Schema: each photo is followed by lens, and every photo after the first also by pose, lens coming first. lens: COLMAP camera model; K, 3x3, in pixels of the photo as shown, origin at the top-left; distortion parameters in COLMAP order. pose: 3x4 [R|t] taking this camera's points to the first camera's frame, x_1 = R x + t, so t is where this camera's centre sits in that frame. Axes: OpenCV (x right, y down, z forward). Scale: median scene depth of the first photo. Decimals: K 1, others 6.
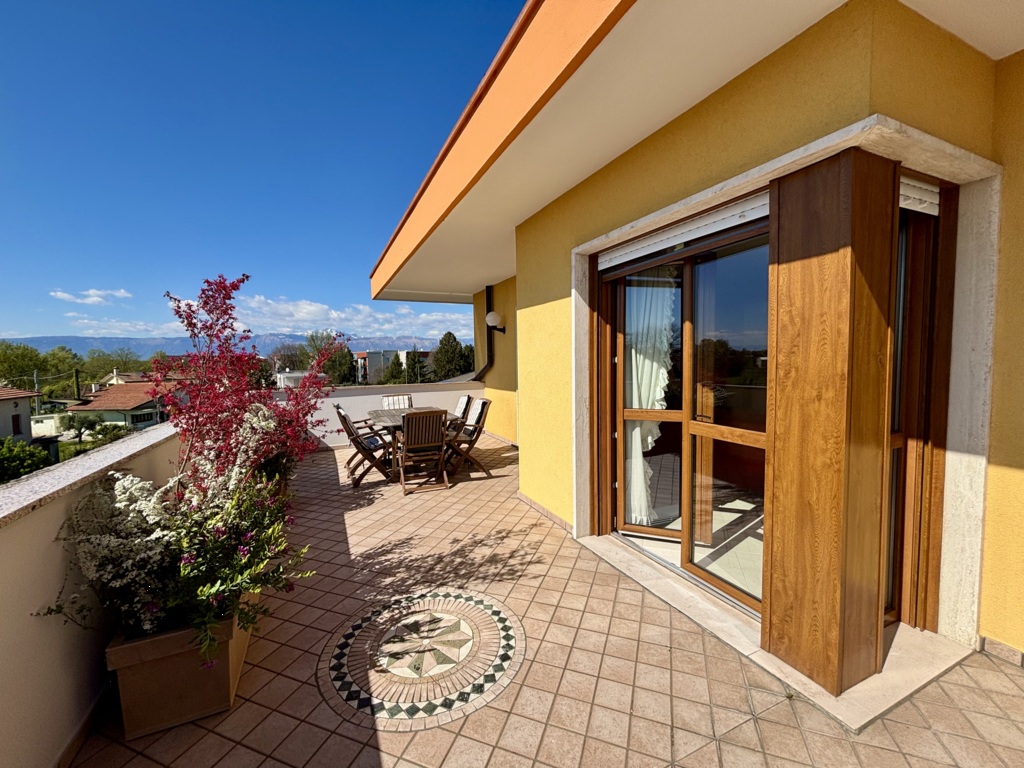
lens RADIAL K [[412.2, 0, 512.5], [0, 412.2, 383.9], [0, 0, 1]] dist [0.001765, 0.000294]
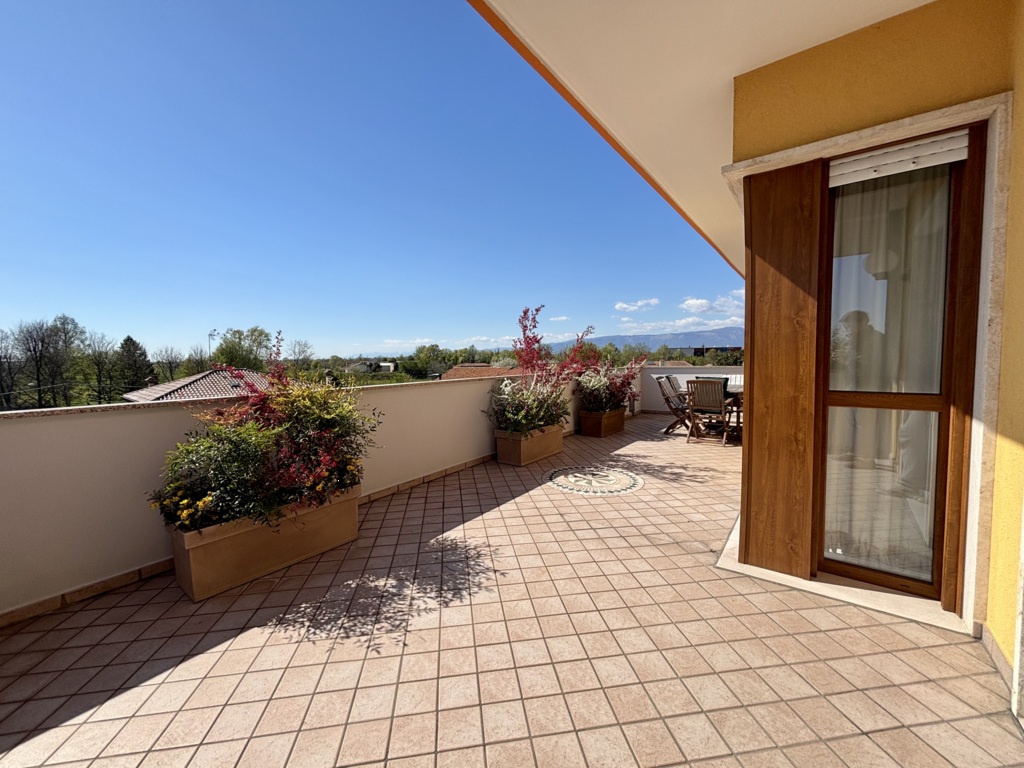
lens RADIAL K [[412.2, 0, 510.3], [0, 412.2, 383.5], [0, 0, 1]] dist [0.001765, 0.000294]
pose [[0.475955, 0.057122, -0.877613, 0.449881], [-0.038685, 0.998282, 0.043996, 0.030904], [0.878618, 0.013010, 0.477347, -0.104391]]
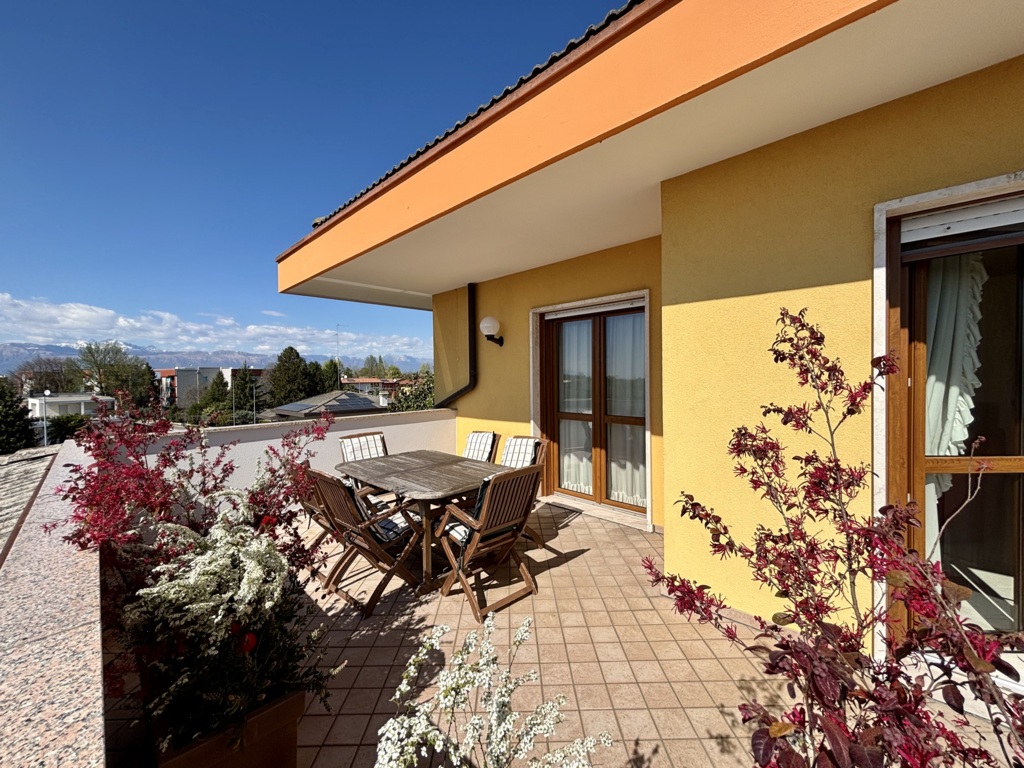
lens RADIAL K [[412.2, 0, 506.9], [0, 412.2, 380.7], [0, 0, 1]] dist [0.001765, 0.000294]
pose [[0.941533, -0.003555, 0.336903, -0.288884], [0.021332, 0.998567, -0.049079, -0.022089], [-0.336246, 0.053396, 0.940259, 0.304619]]
